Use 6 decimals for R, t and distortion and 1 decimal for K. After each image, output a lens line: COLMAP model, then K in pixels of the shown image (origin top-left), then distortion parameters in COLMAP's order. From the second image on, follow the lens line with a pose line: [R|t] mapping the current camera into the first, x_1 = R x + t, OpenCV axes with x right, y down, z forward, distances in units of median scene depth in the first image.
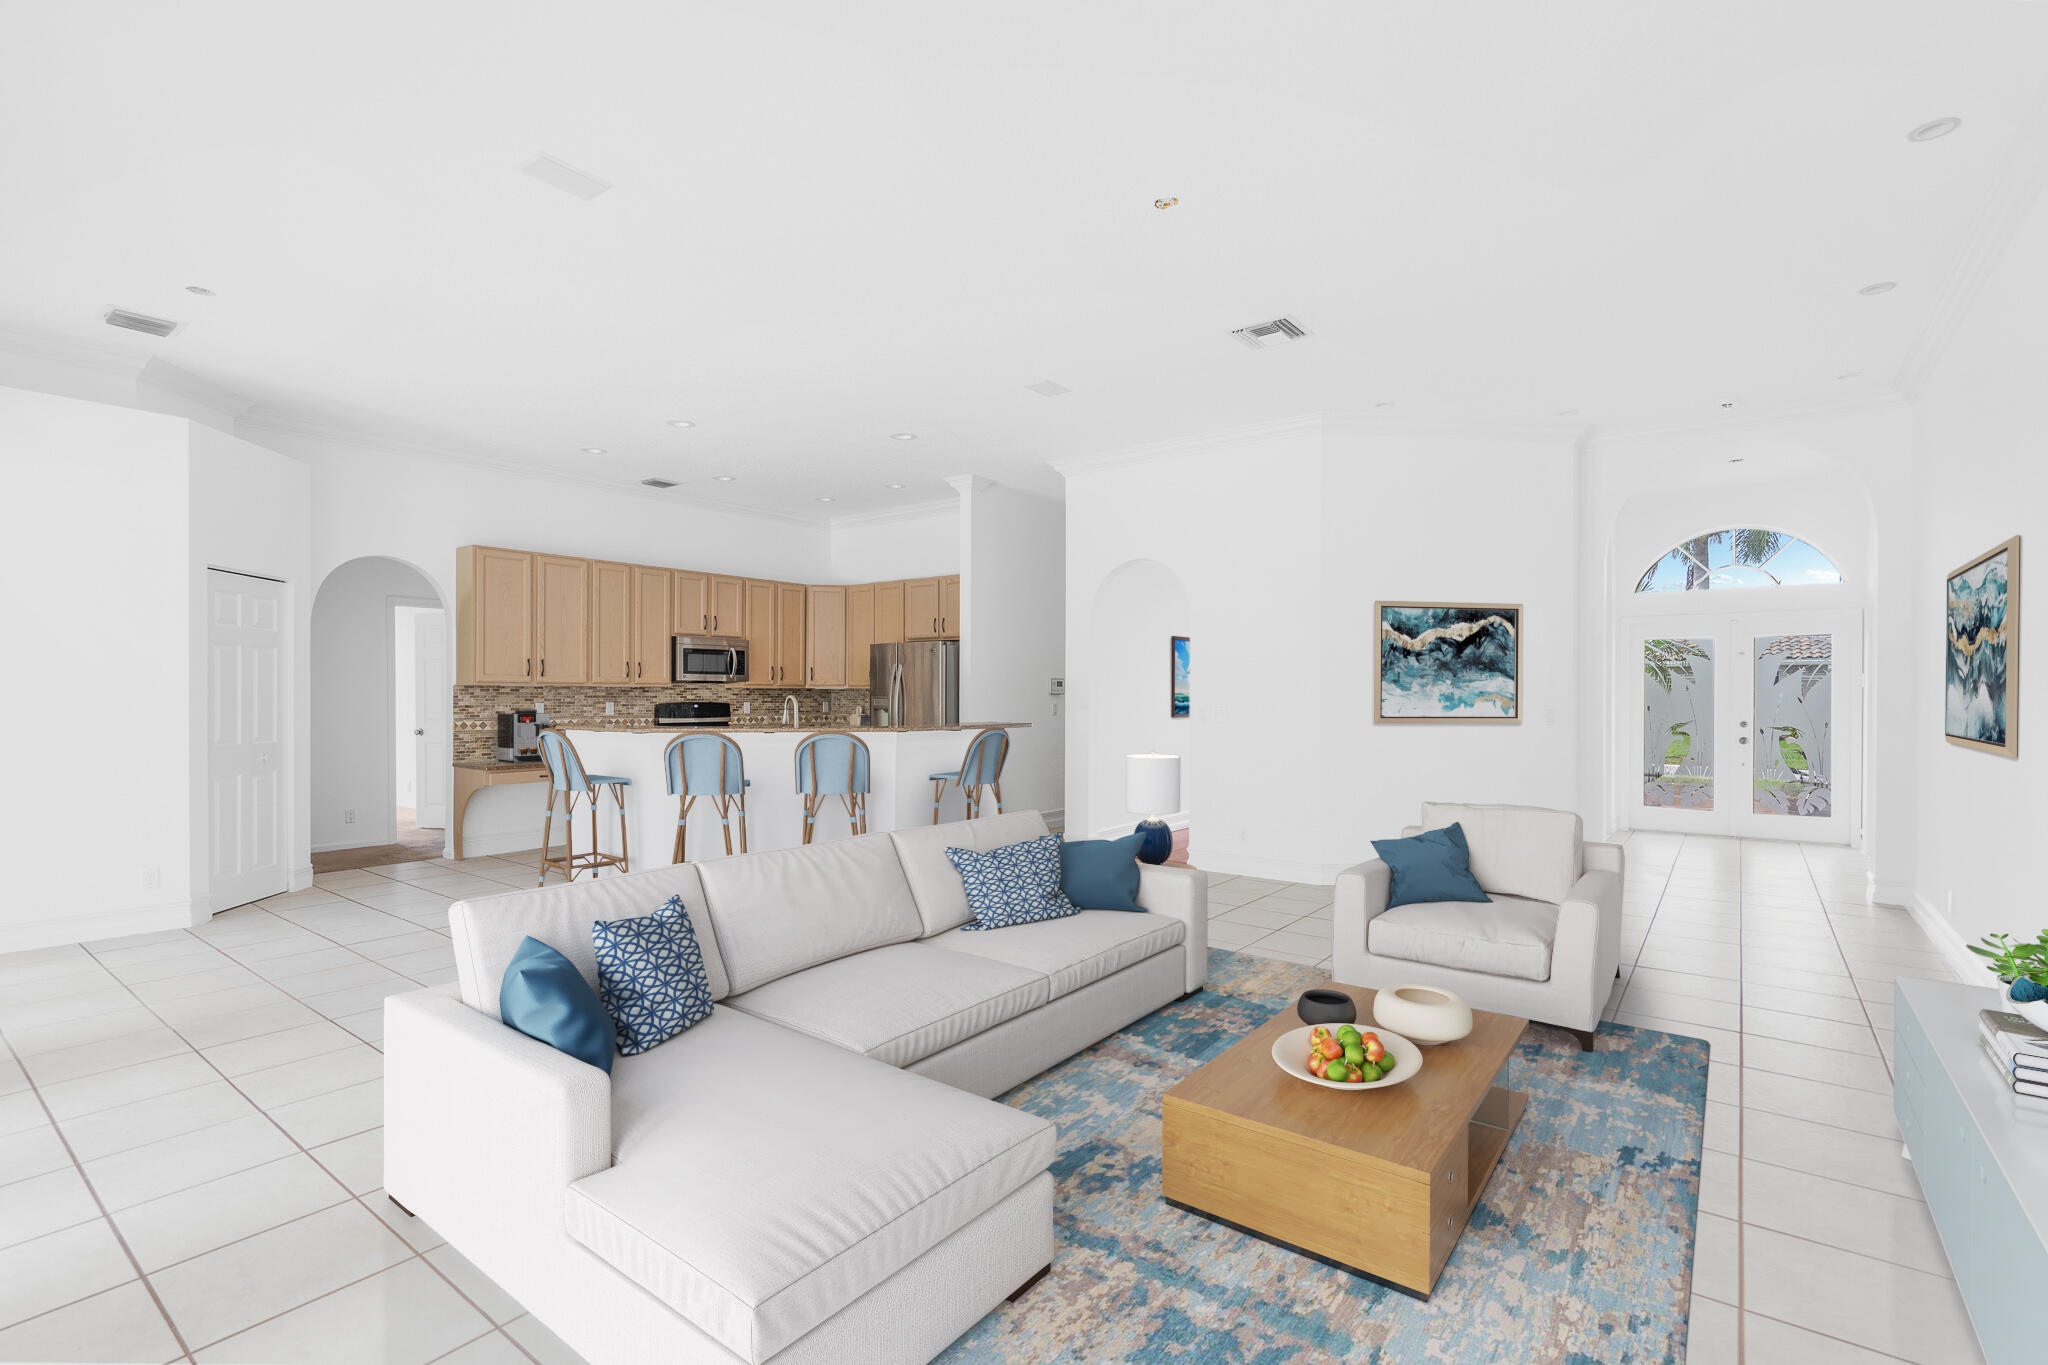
lens RADIAL K [[937.7, 0, 1015.4], [0, 937.7, 687.2], [0, 0, 1]] dist [-0.000069, 0.001015]
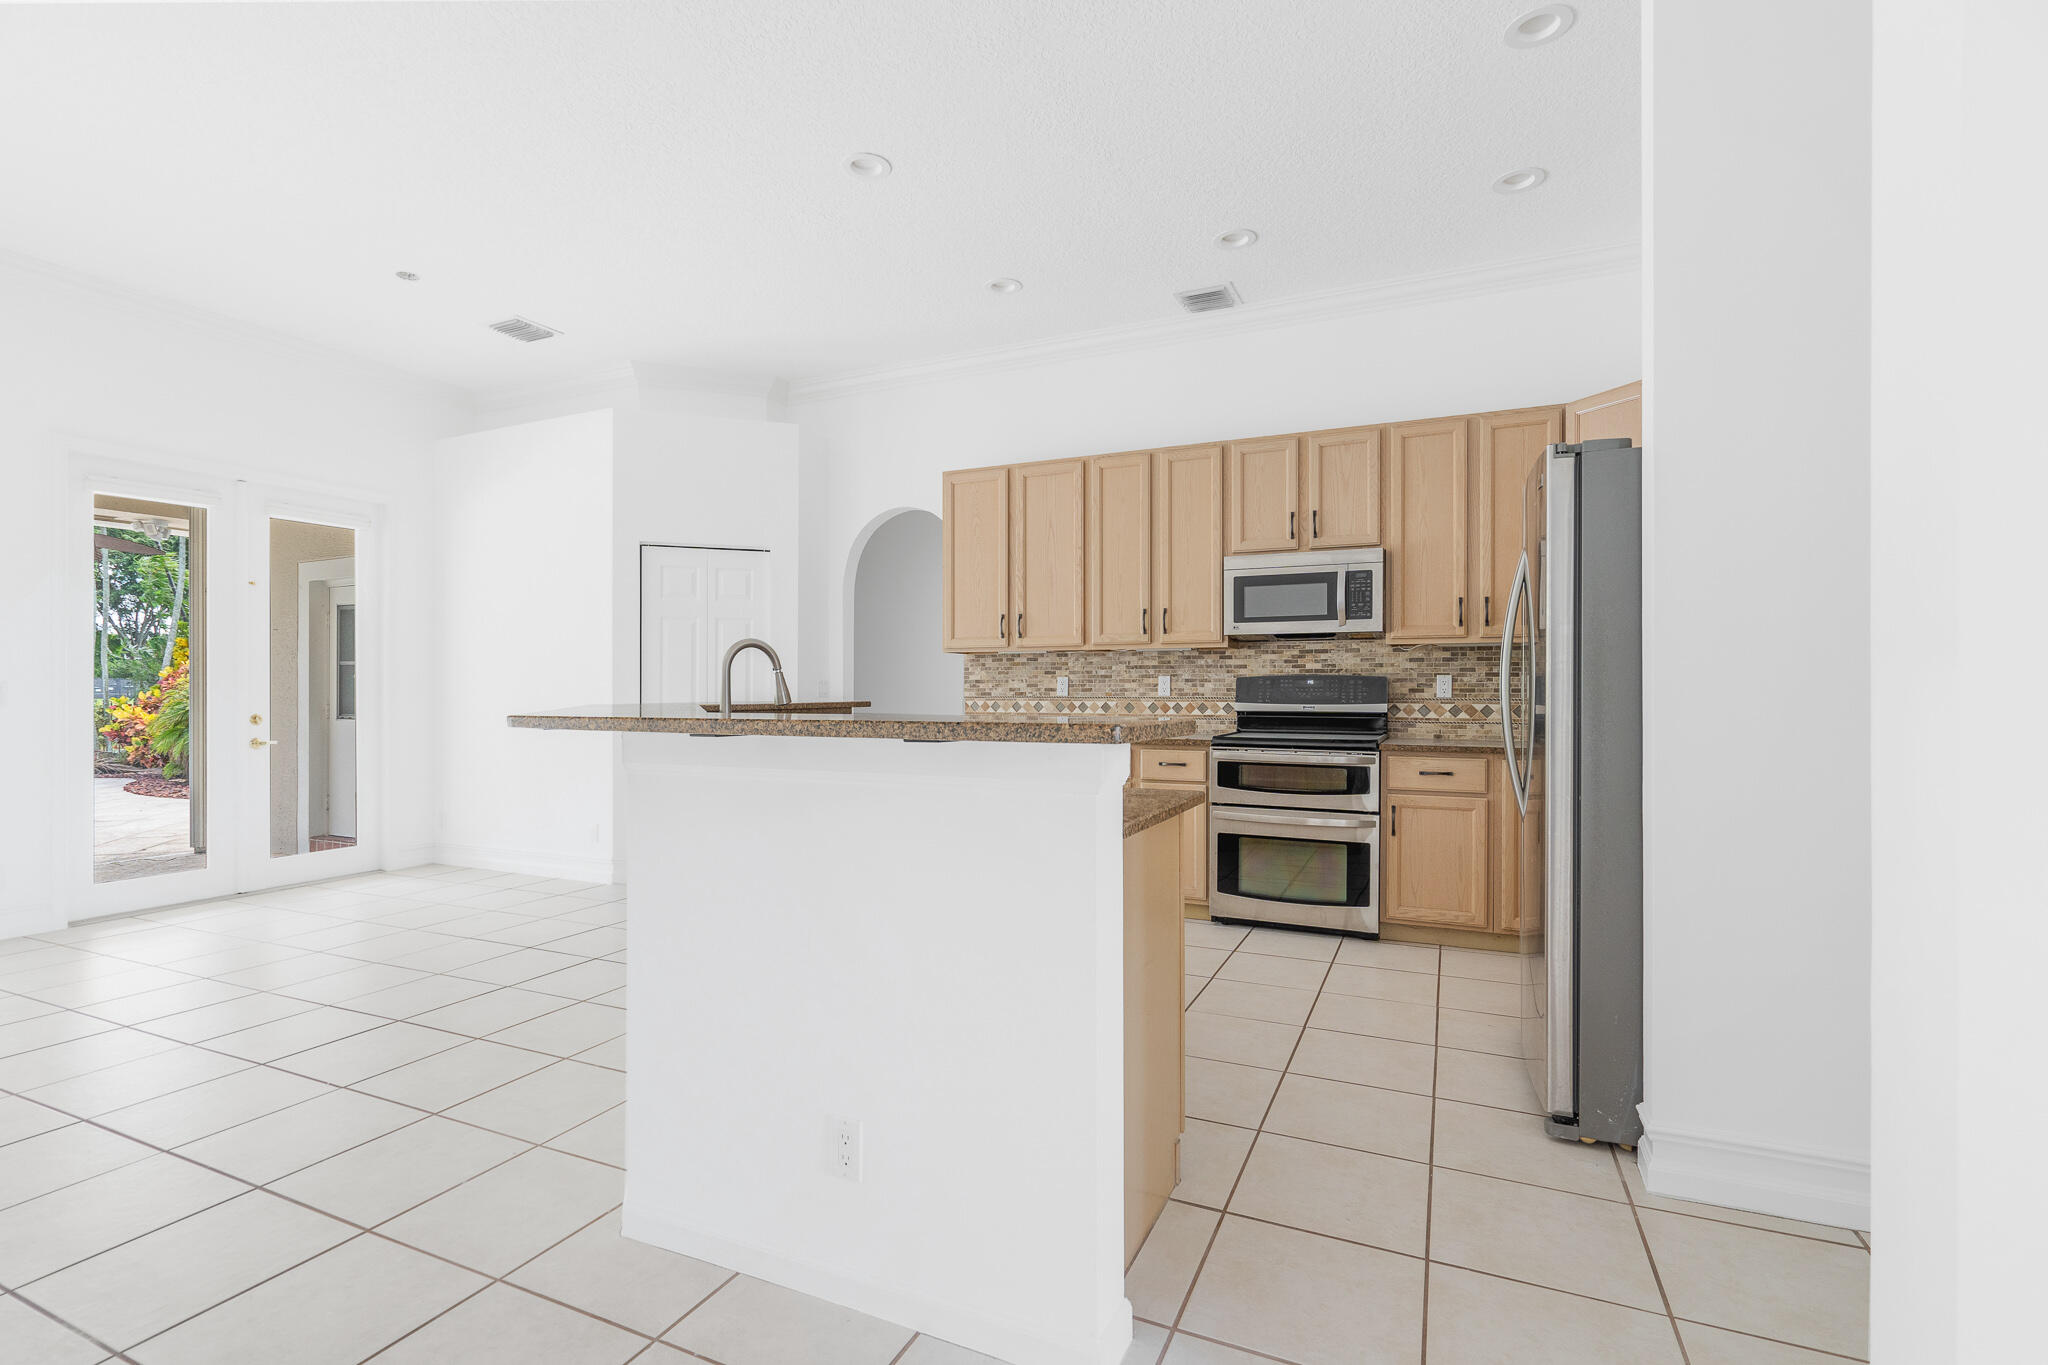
lens RADIAL K [[937.7, 0, 1015.4], [0, 937.7, 687.2], [0, 0, 1]] dist [-0.000069, 0.001015]
pose [[0.226639, -0.003330, -0.973973, 0.161937], [0.009751, 0.999952, -0.001150, 0.023597], [0.973930, -0.009236, 0.226661, 0.758849]]
